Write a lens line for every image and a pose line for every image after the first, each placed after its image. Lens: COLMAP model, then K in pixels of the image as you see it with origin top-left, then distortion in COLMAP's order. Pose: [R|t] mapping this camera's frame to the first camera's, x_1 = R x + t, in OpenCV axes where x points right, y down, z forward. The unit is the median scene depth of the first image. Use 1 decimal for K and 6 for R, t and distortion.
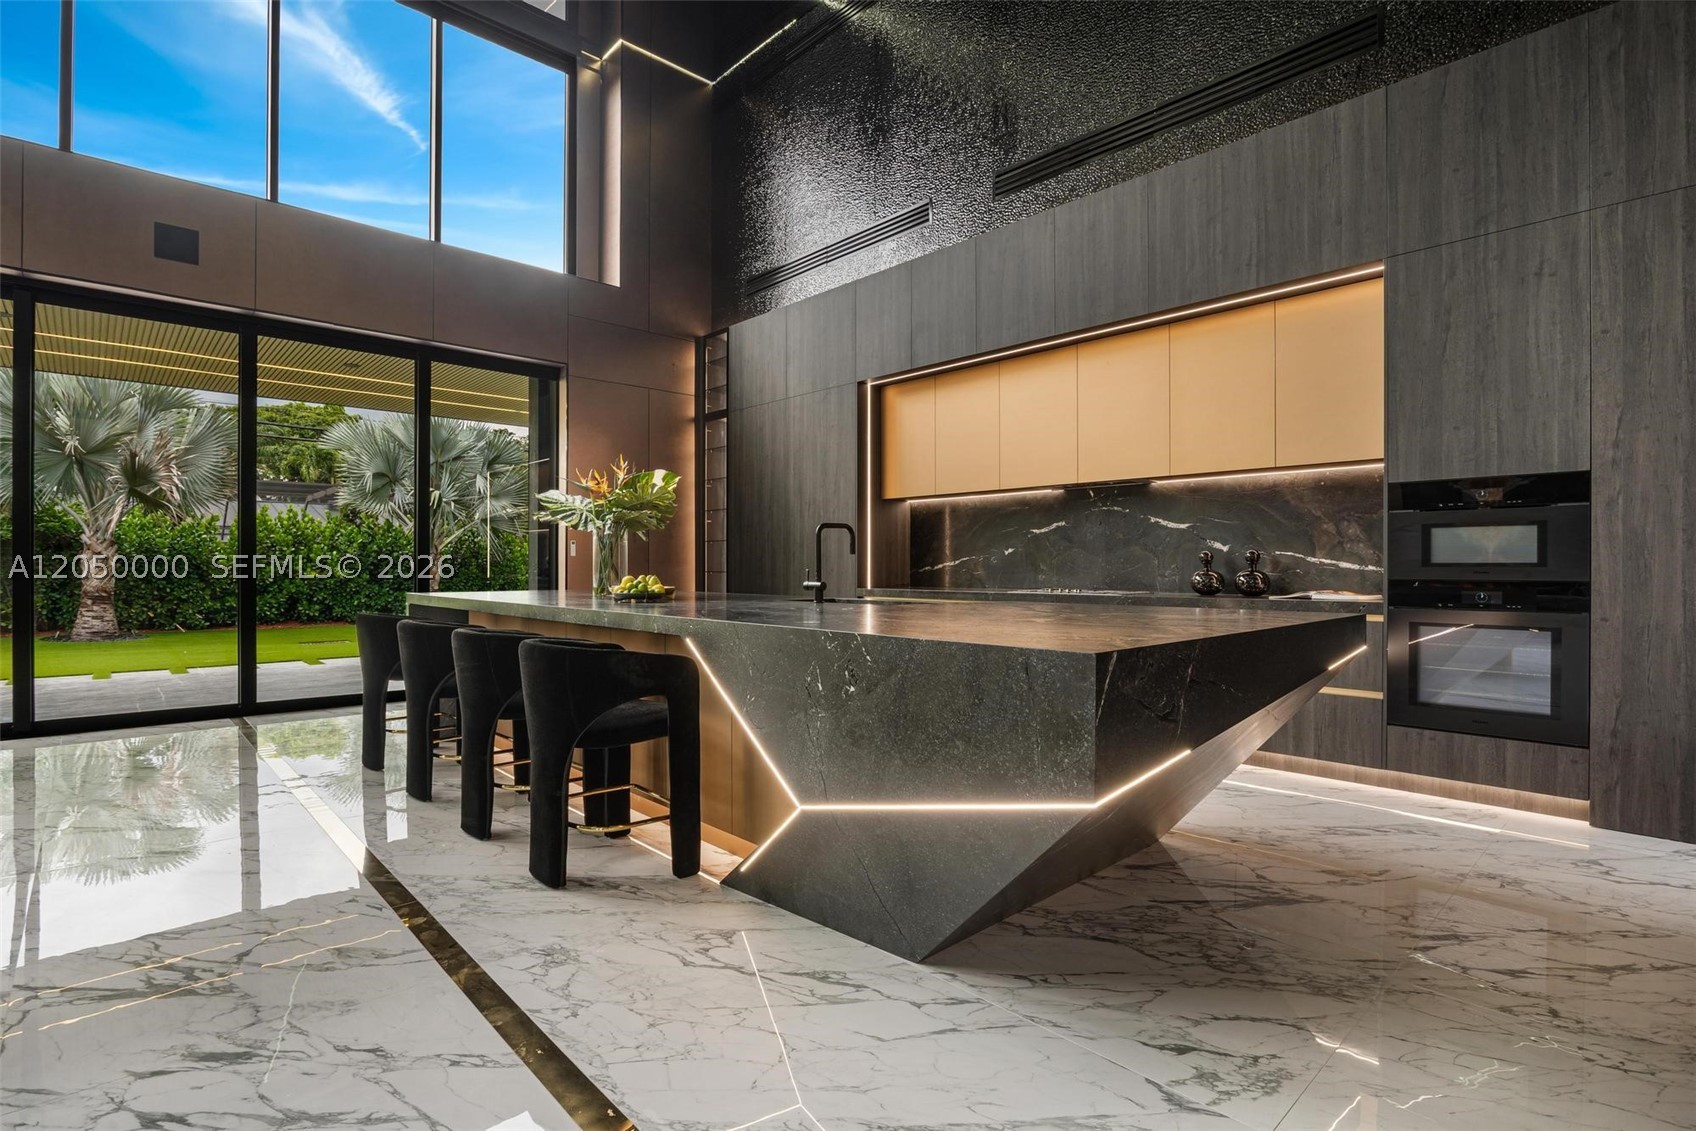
lens RADIAL K [[819.9, 0, 850.0], [0, 819.9, 576.1], [0, 0, 1]] dist [-0.026769, 0.007114]
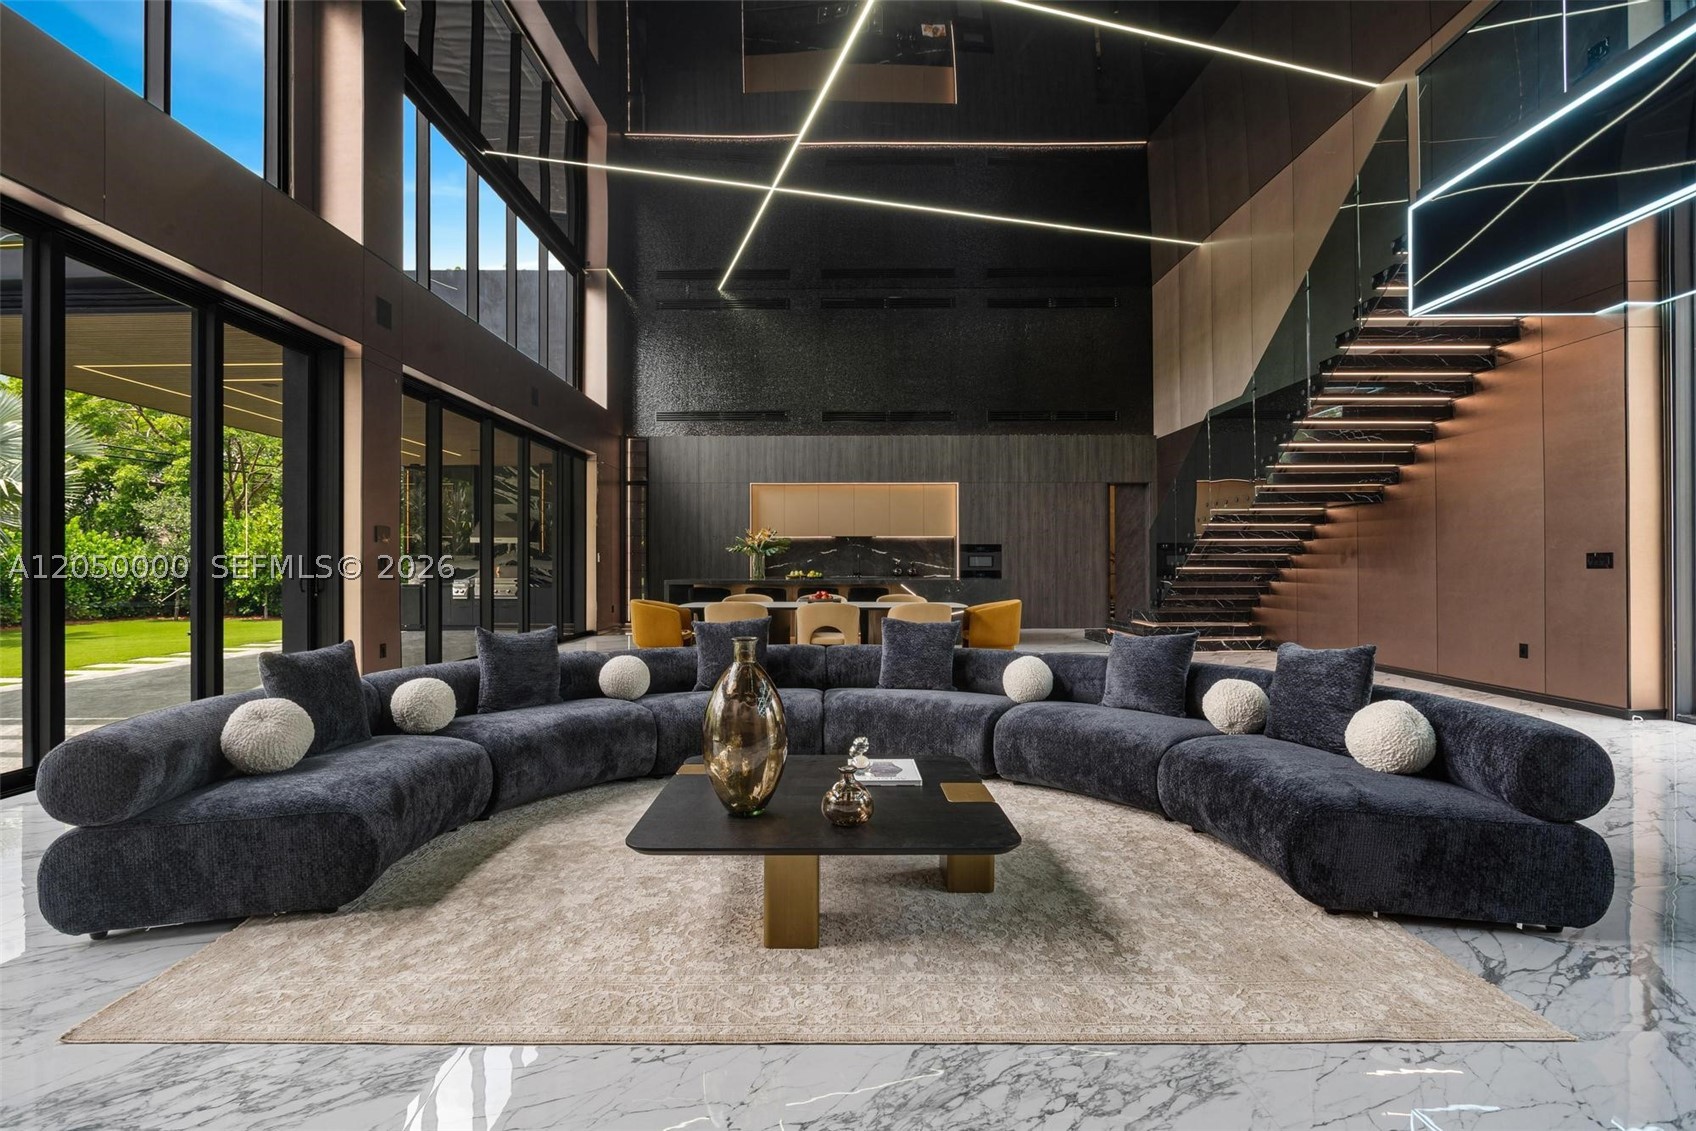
lens RADIAL K [[819.9, 0, 852.6], [0, 819.9, 571.0], [0, 0, 1]] dist [-0.026769, 0.007114]
pose [[0.681930, -0.004202, 0.731405, -1.606656], [0.010572, 0.999936, -0.004112, 0.010180], [-0.731341, 0.010537, 0.681931, -0.787657]]
